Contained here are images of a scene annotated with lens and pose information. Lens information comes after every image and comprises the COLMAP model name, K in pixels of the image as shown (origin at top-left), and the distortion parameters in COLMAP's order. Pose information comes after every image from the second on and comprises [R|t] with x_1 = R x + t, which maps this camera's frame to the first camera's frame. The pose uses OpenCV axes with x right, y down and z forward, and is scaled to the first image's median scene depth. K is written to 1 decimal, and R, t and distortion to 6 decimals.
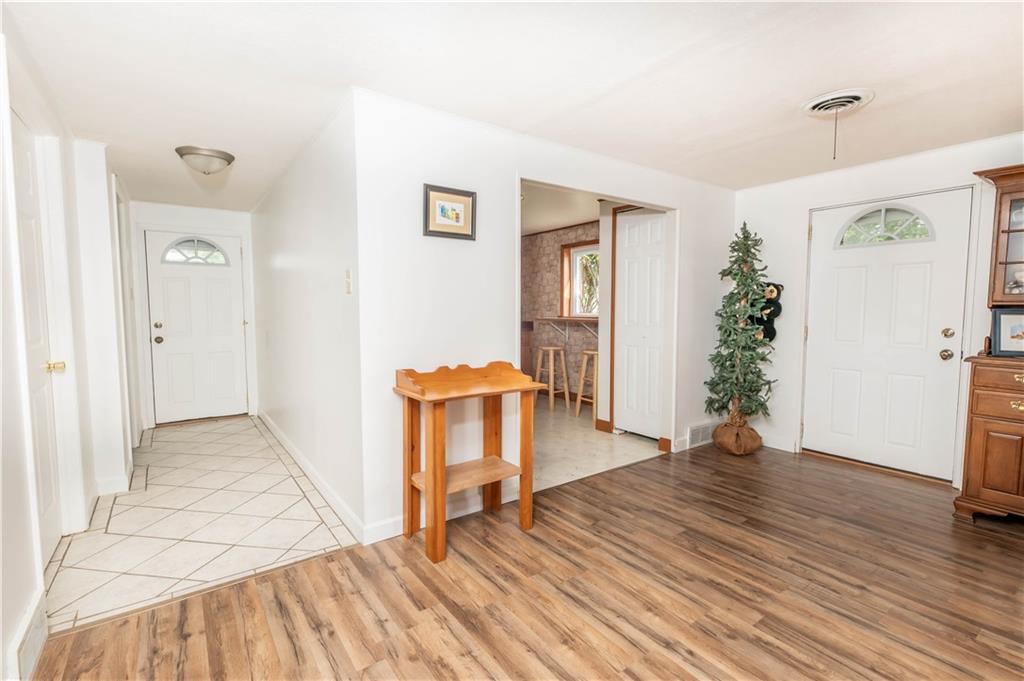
lens RADIAL K [[472.6, 0, 515.8], [0, 472.6, 343.8], [0, 0, 1]] dist [-0.001768, -0.000860]
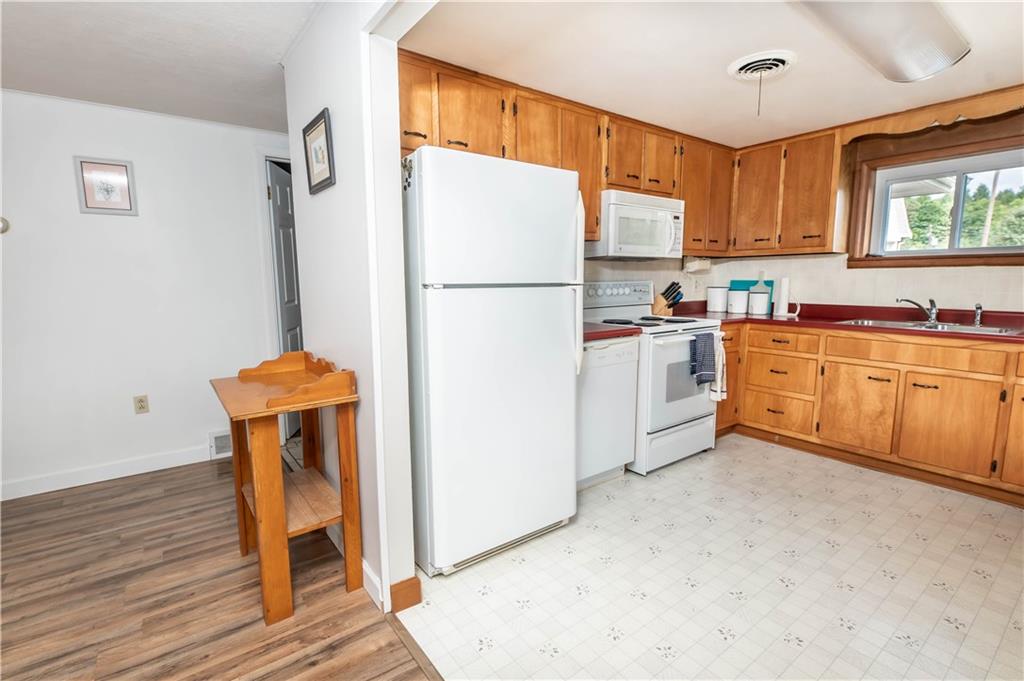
lens RADIAL K [[472.6, 0, 512.7], [0, 472.6, 341.2], [0, 0, 1]] dist [-0.001768, -0.000860]
pose [[0.000294, 0.128293, -0.991736, 0.717530], [-0.068426, 0.989414, 0.127973, -0.122312], [0.997656, 0.067823, 0.009070, 1.479479]]
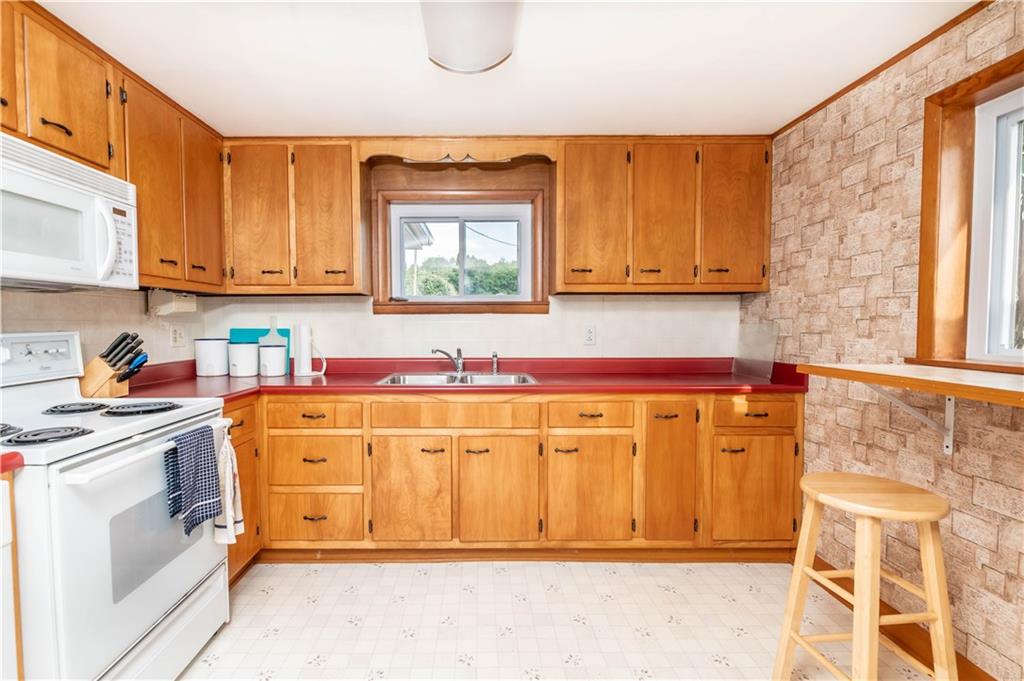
lens RADIAL K [[472.6, 0, 475.1], [0, 472.6, 343.7], [0, 0, 1]] dist [-0.001768, -0.000860]
pose [[0.796160, 0.020015, -0.604755, 0.151418], [-0.037867, 0.999142, -0.016784, -0.143470], [0.603900, 0.036263, 0.796235, 1.717133]]
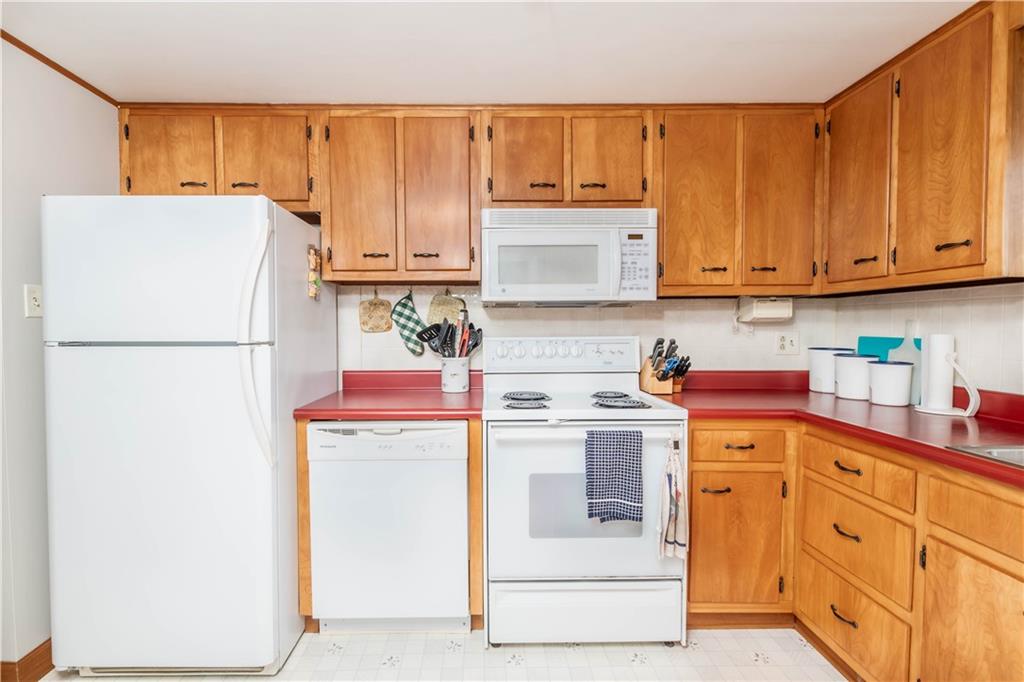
lens RADIAL K [[472.6, 0, 494.9], [0, 472.6, 342.9], [0, 0, 1]] dist [-0.001768, -0.000860]
pose [[-0.587499, 0.025790, -0.808814, 0.122212], [-0.059383, 0.995423, 0.074874, -0.196811], [0.807043, 0.092018, -0.583279, 2.300116]]
